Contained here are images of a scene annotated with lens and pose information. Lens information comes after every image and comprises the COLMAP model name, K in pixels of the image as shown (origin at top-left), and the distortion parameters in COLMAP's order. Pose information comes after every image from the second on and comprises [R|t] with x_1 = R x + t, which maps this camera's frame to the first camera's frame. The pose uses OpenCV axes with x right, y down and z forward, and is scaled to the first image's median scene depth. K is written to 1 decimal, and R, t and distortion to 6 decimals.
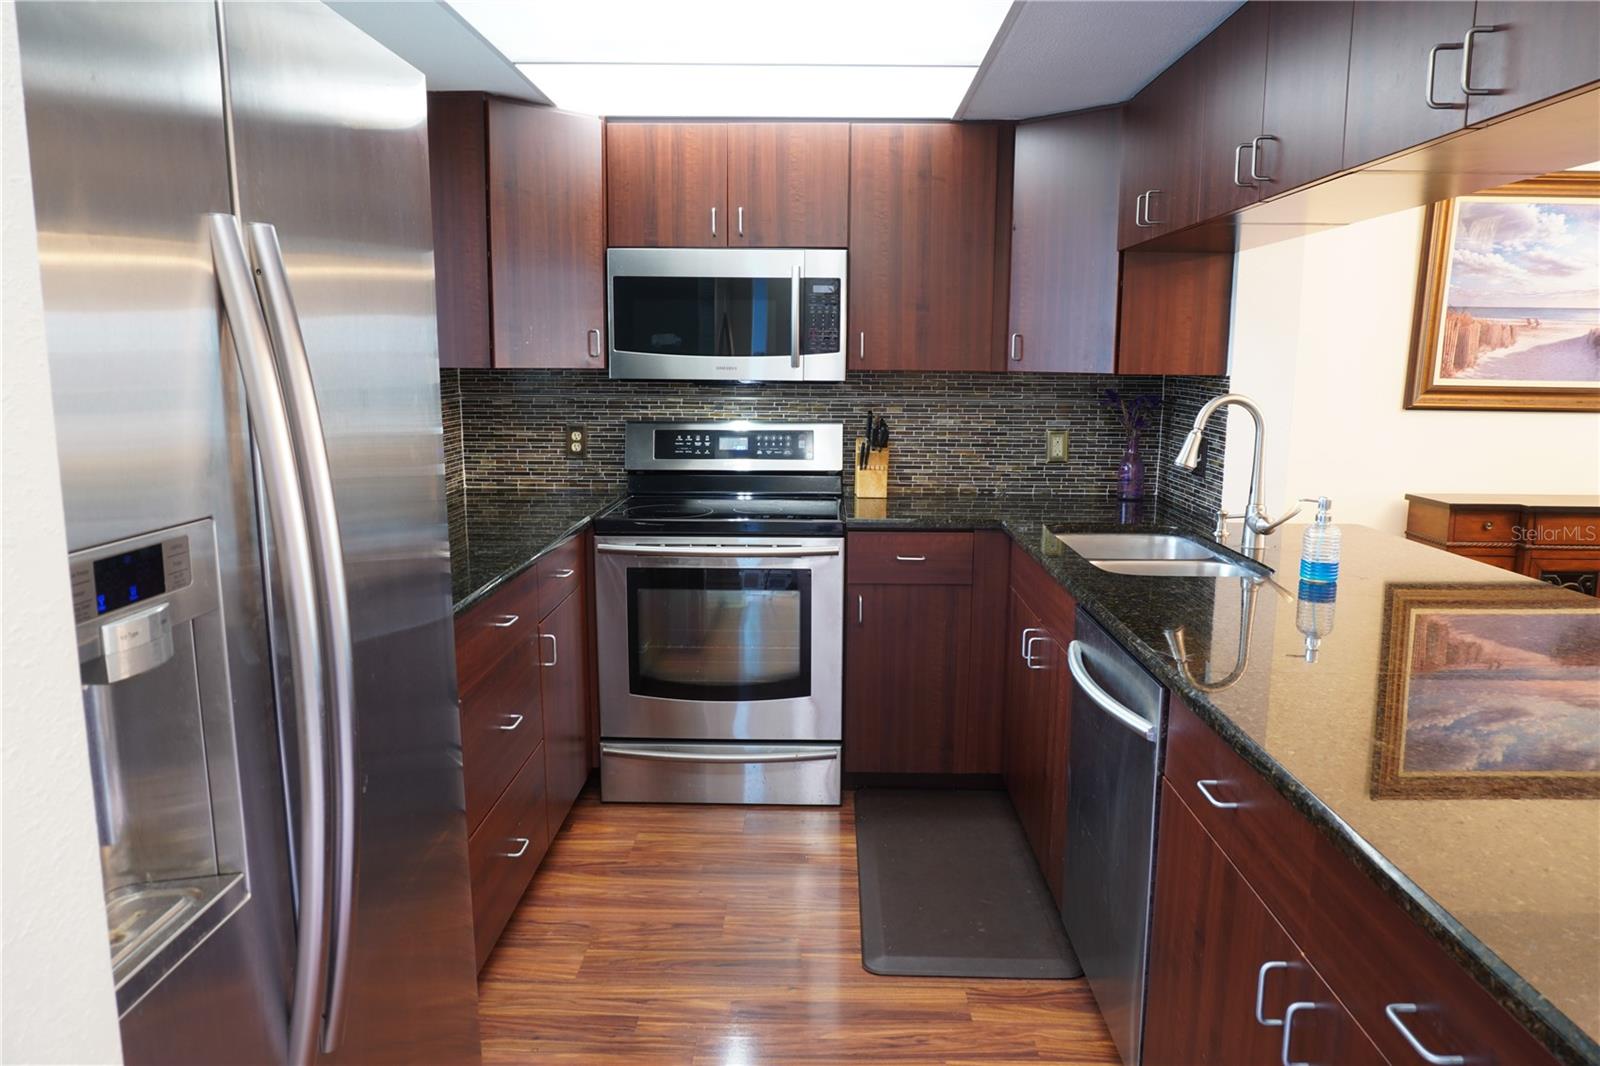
lens RADIAL K [[1069.6, 0, 801.8], [0, 1069.6, 541.1], [0, 0, 1]] dist [-0.018922, 0.012962]
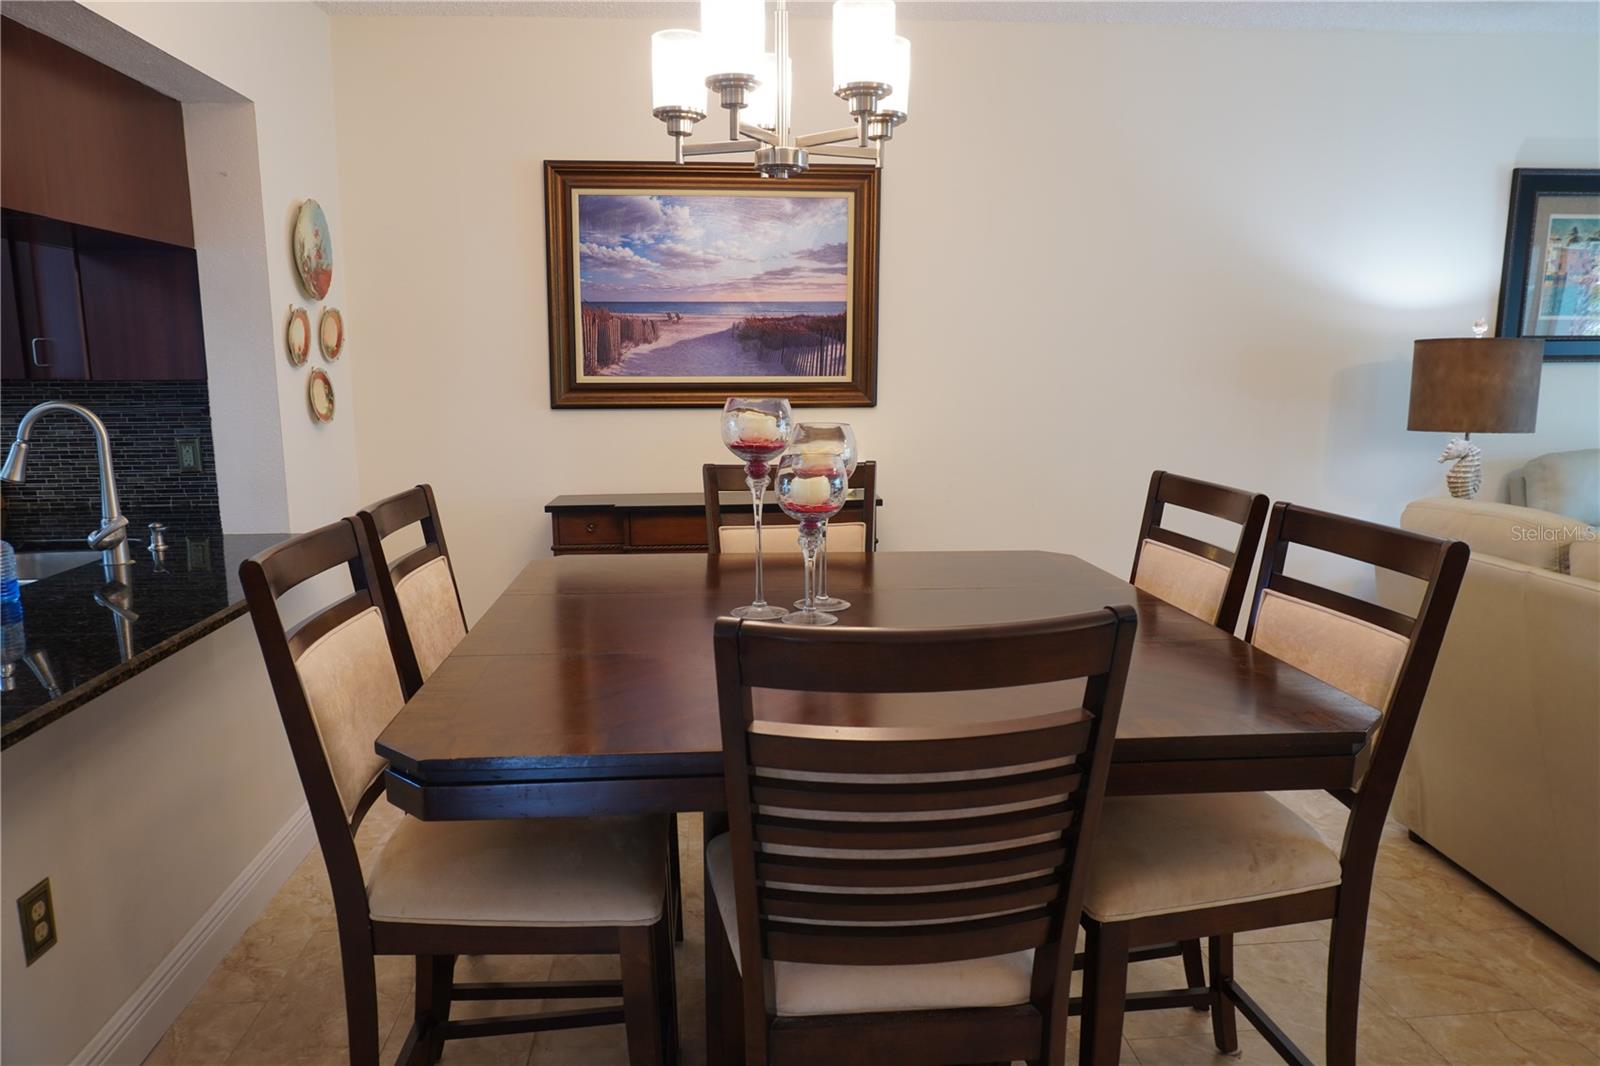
lens RADIAL K [[1069.6, 0, 799.1], [0, 1069.6, 531.7], [0, 0, 1]] dist [-0.018922, 0.012962]
pose [[0.996492, -0.028362, 0.078738, 0.716532], [0.029012, 0.999554, -0.007122, 0.001350], [-0.078501, 0.009382, 0.996870, 0.015971]]
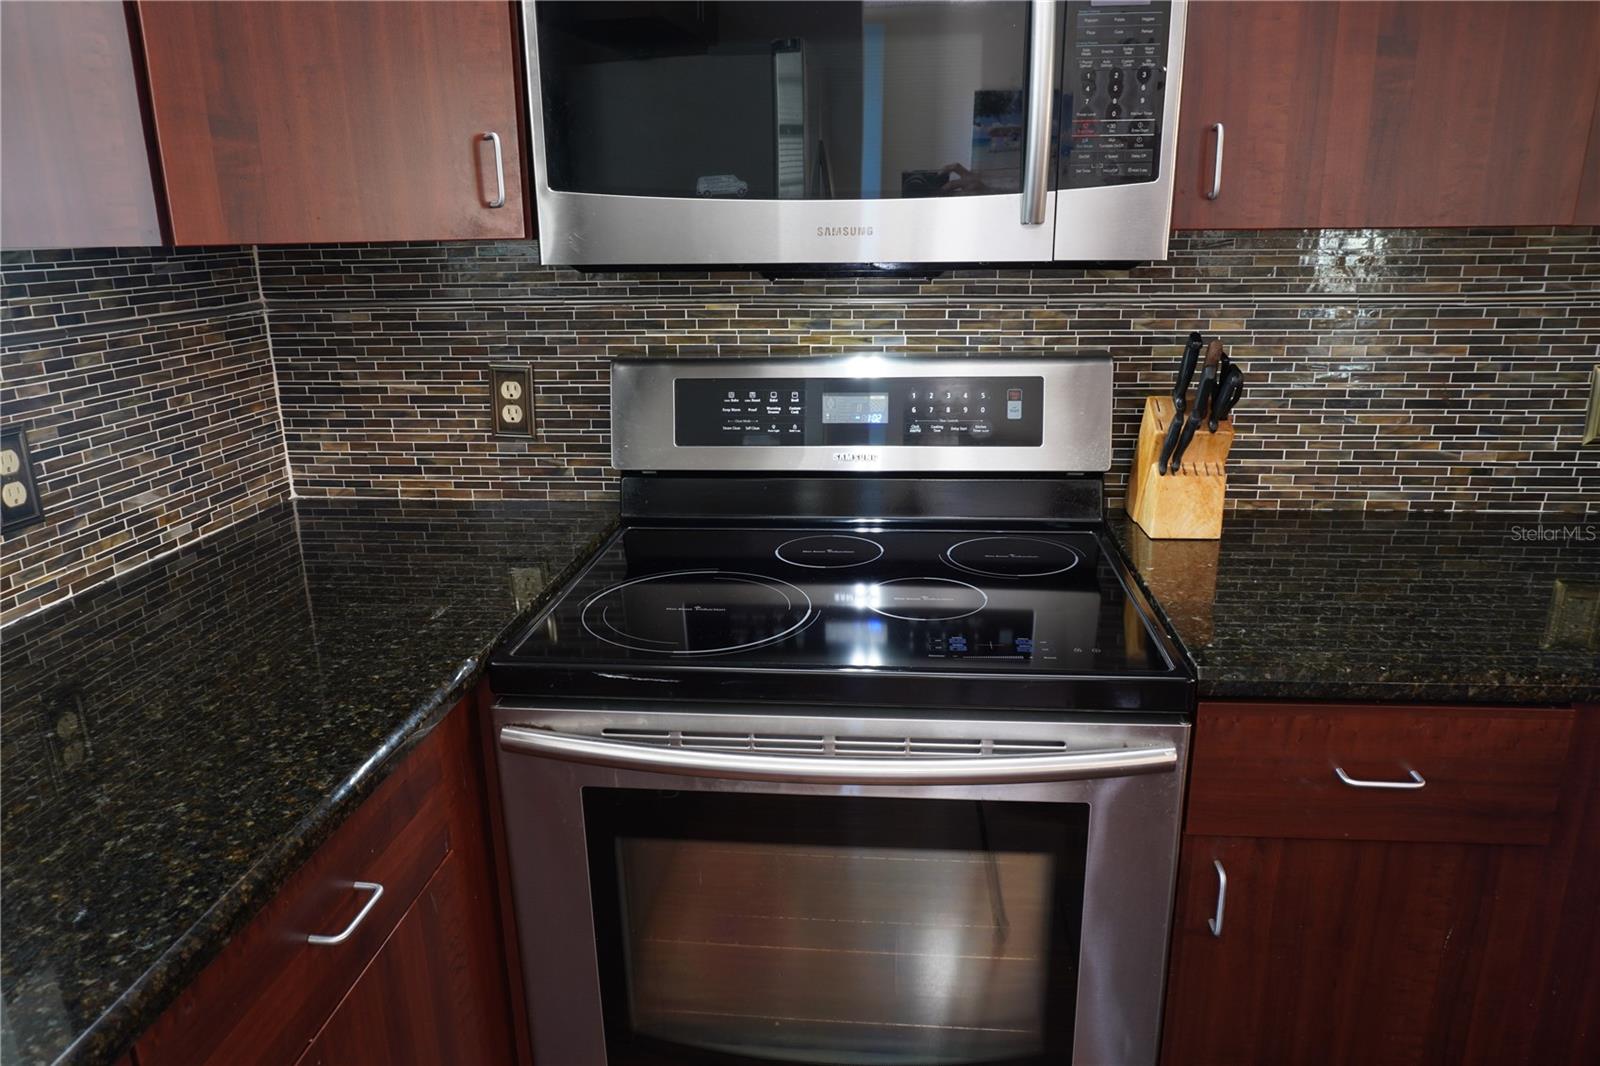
lens RADIAL K [[1069.6, 0, 799.7], [0, 1069.6, 532.6], [0, 0, 1]] dist [-0.018922, 0.012962]
pose [[0.996845, 0.000371, -0.079369, -0.051758], [0.008652, 0.993522, 0.113306, -0.090782], [0.078897, -0.113635, 0.990385, 0.561900]]
